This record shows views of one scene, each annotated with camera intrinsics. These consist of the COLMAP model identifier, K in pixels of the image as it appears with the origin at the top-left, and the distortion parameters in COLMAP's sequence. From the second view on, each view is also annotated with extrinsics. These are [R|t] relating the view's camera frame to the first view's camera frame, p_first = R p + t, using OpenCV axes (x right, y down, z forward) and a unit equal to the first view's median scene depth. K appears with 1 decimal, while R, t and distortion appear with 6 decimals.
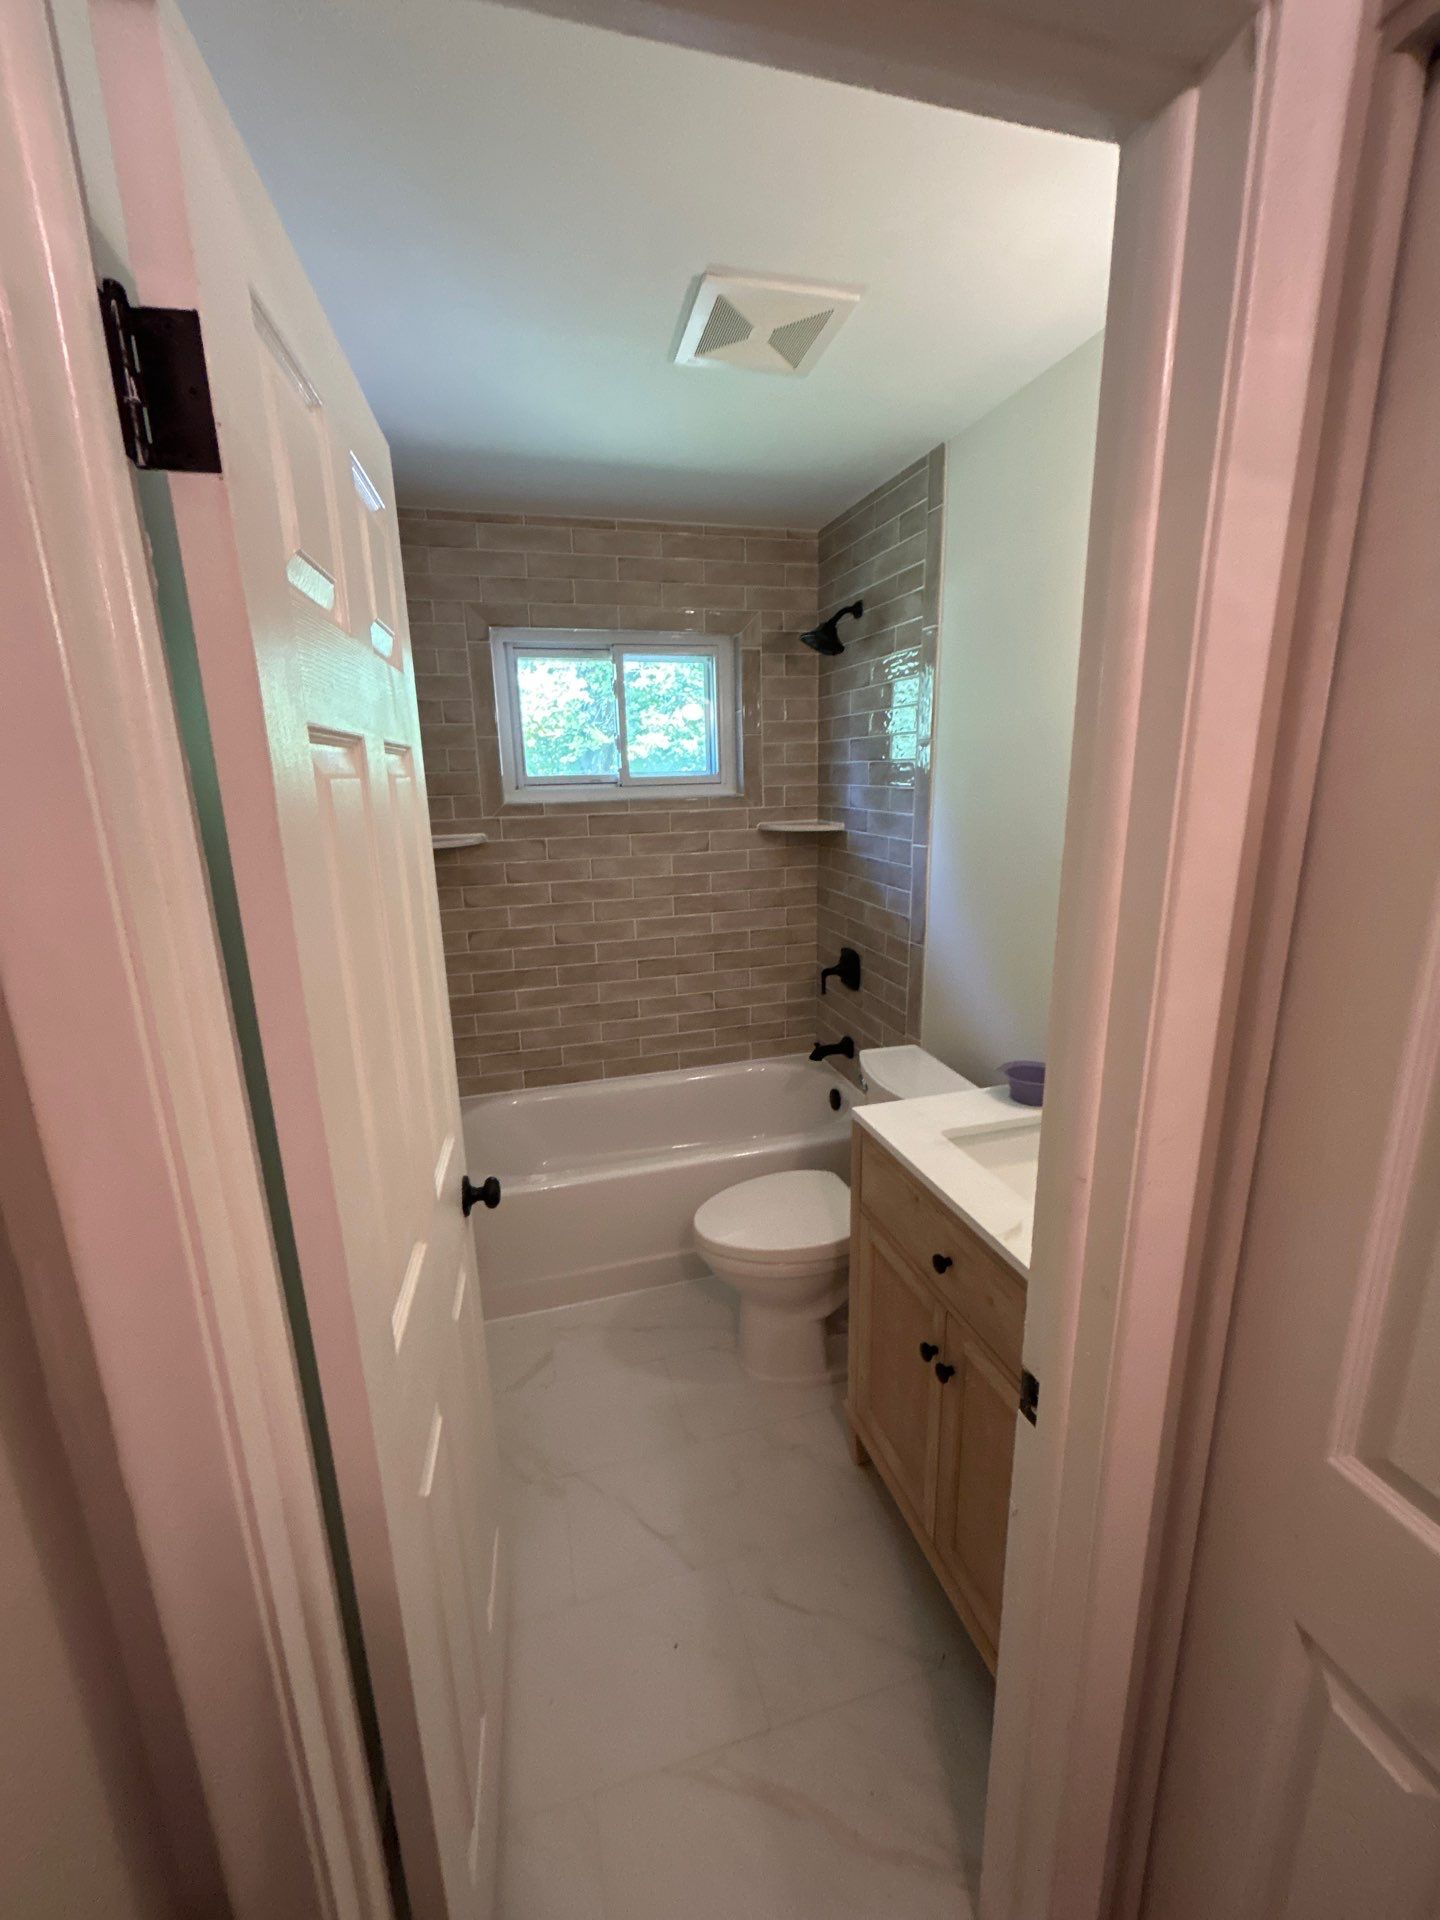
lens RADIAL K [[770.3, 0, 720.0], [0, 770.3, 960.0], [0, 0, 1]] dist [0.000909, -0.000268]
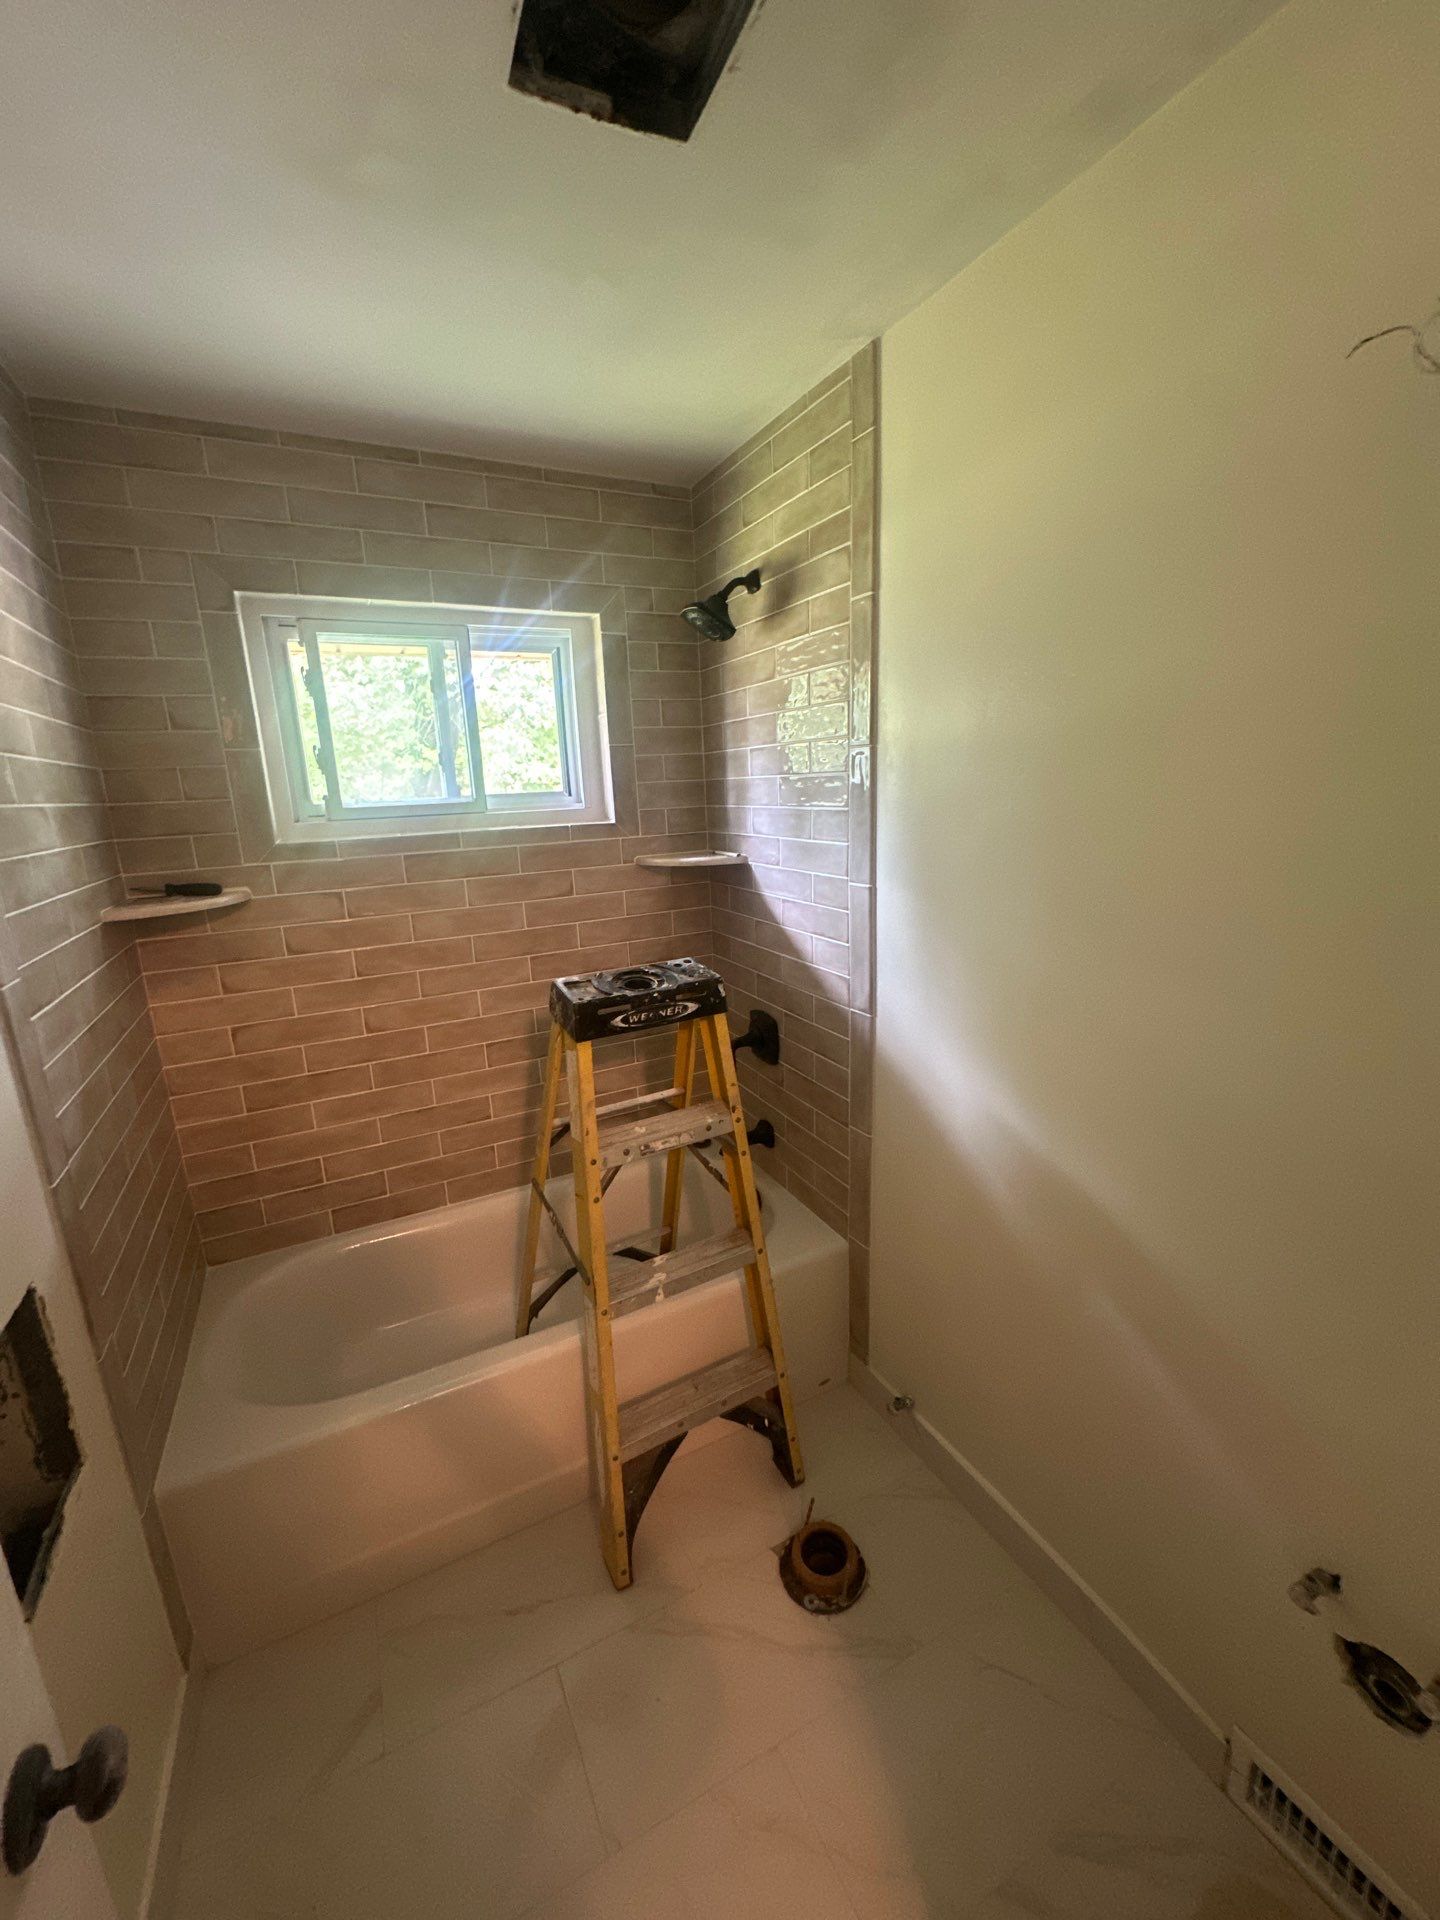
lens RADIAL K [[770.3, 0, 720.0], [0, 770.3, 960.0], [0, 0, 1]] dist [0.000909, -0.000268]
pose [[0.982312, -0.056960, 0.178377, -0.013972], [0.061175, 0.997961, -0.018214, -0.064460], [-0.176976, 0.028804, 0.983794, 0.260756]]
